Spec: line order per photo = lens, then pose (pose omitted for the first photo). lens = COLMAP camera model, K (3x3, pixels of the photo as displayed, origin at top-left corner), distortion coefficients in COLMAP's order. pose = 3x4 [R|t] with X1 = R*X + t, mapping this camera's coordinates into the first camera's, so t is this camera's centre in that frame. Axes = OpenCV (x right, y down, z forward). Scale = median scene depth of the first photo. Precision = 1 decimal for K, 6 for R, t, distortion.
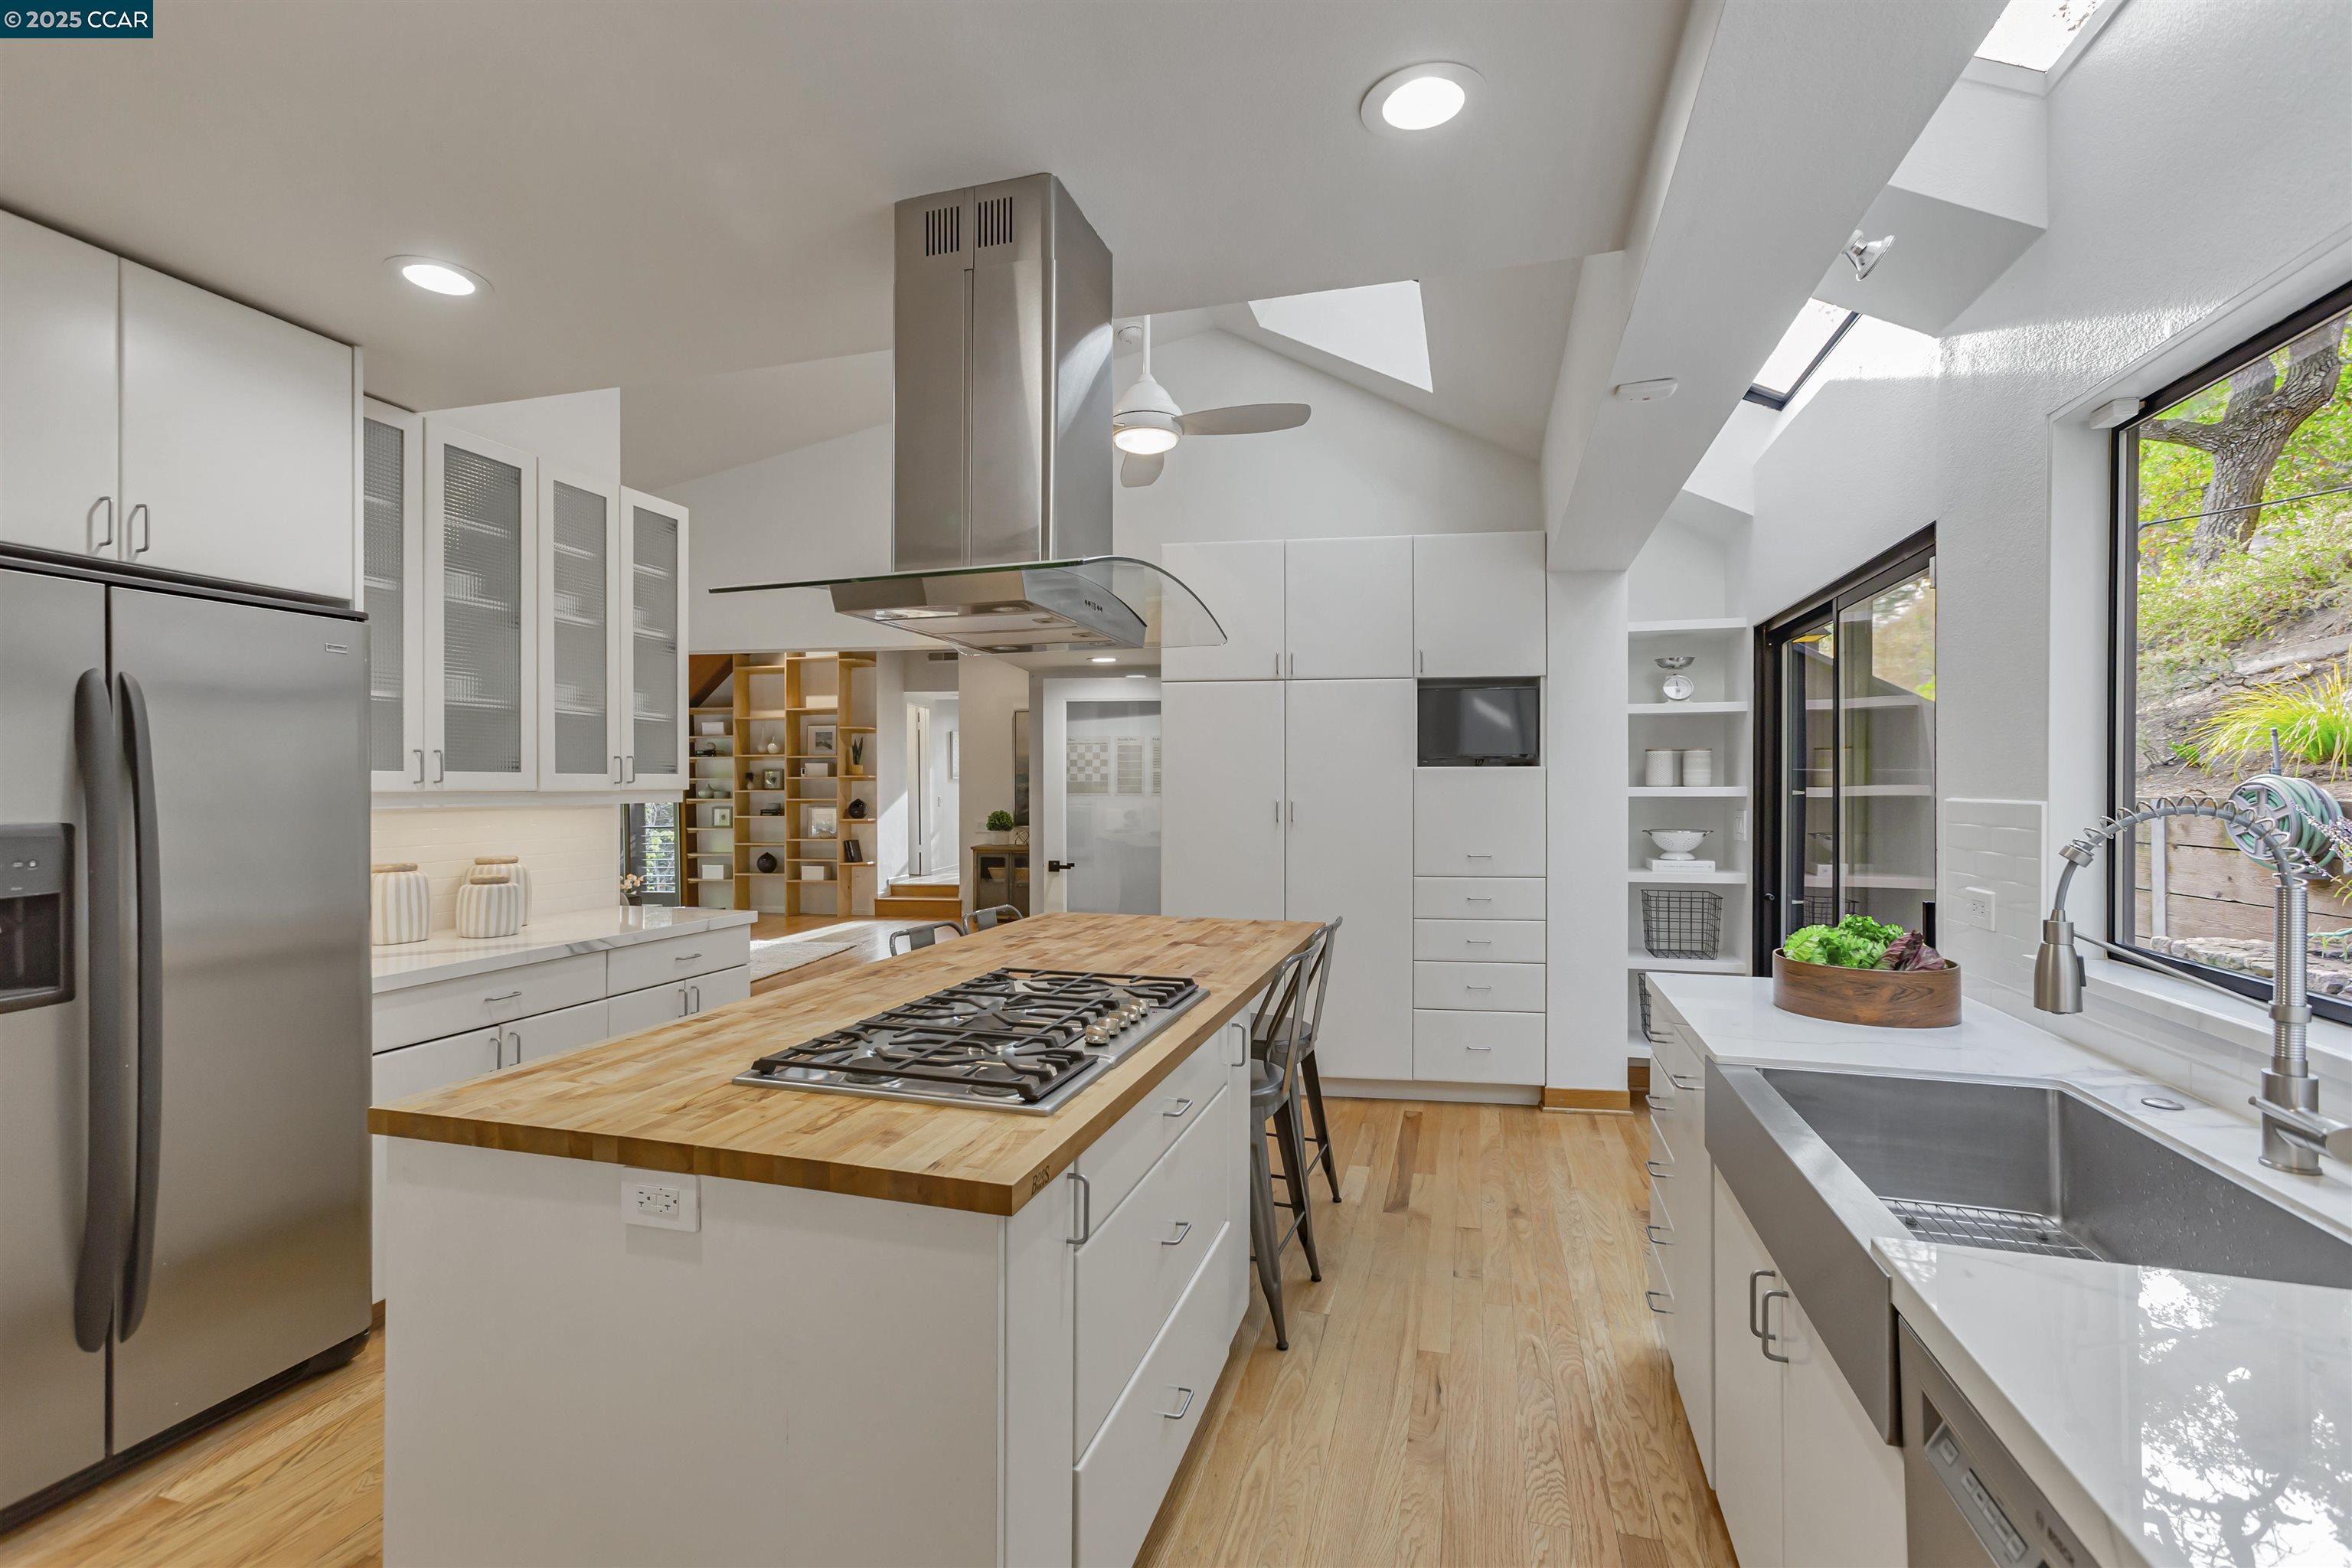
lens RADIAL K [[1060.6, 0, 1169.9], [0, 1060.6, 777.7], [0, 0, 1]] dist [-0.000845, 0.000127]
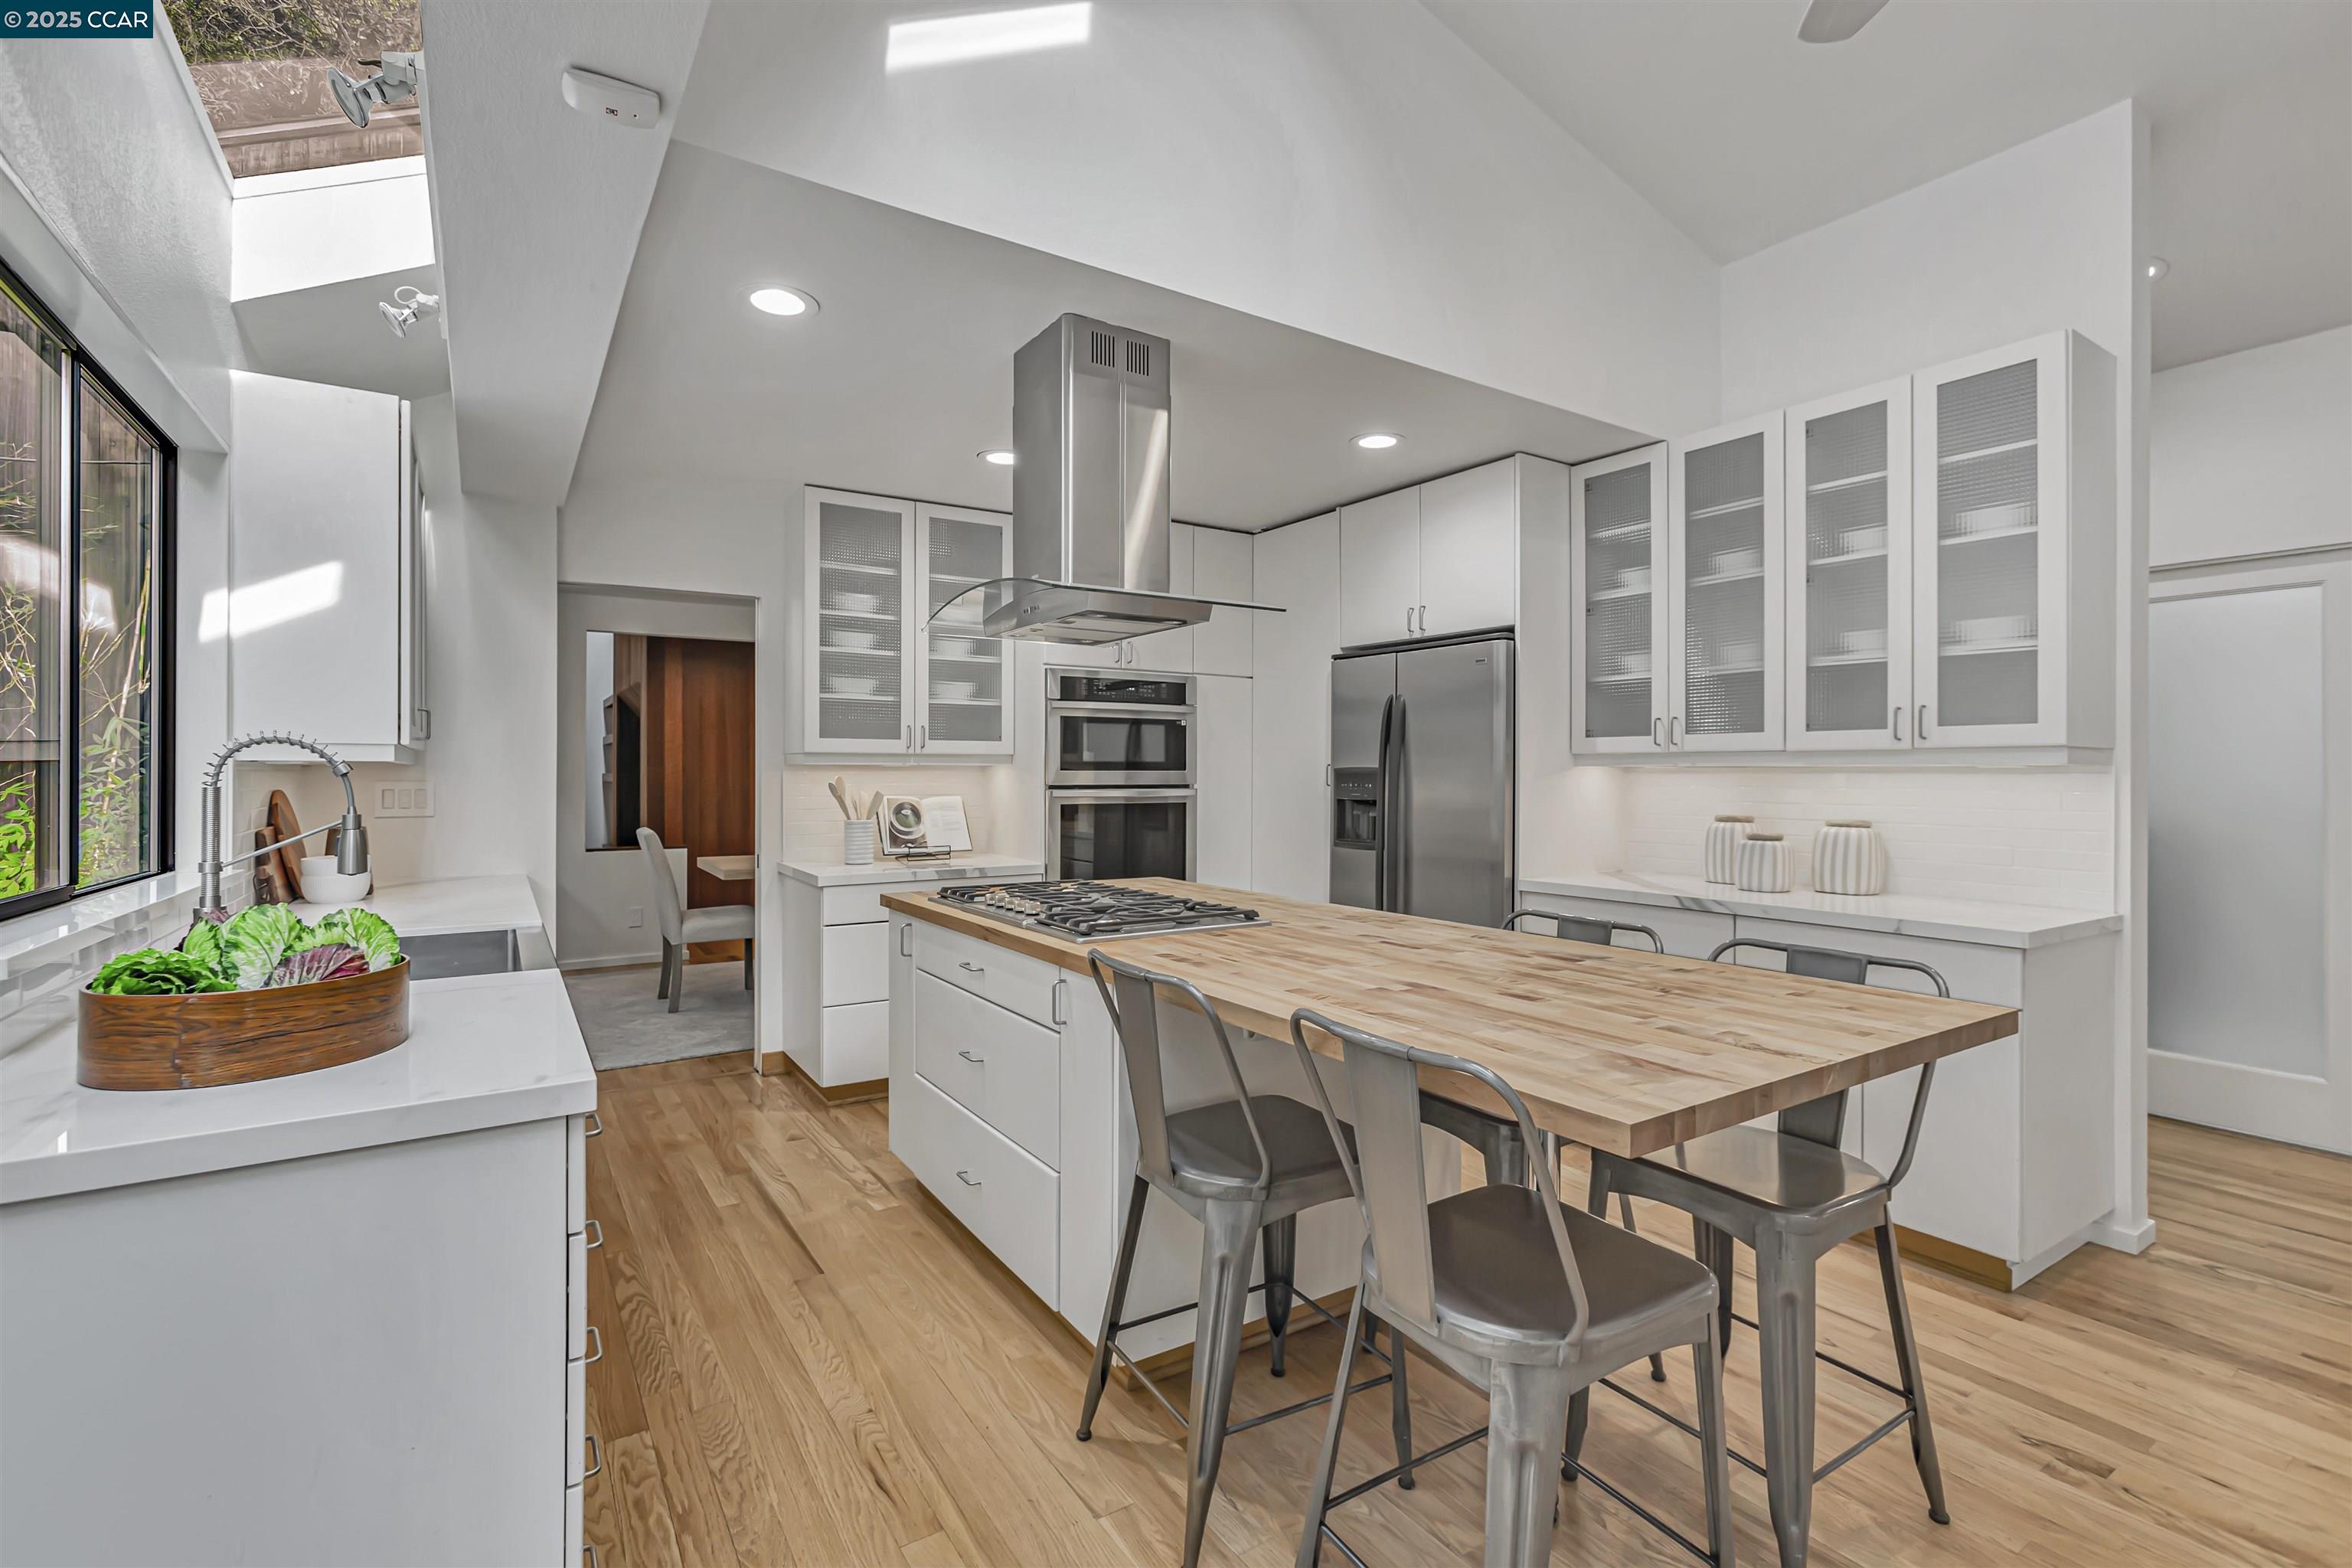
lens RADIAL K [[1060.6, 0, 1169.9], [0, 1060.6, 777.7], [0, 0, 1]] dist [-0.000845, 0.000127]
pose [[-0.653503, 0.001036, -0.756923, 0.159095], [0.003671, 0.999992, -0.001800, 0.011586], [0.756915, -0.003955, -0.653501, 0.376693]]
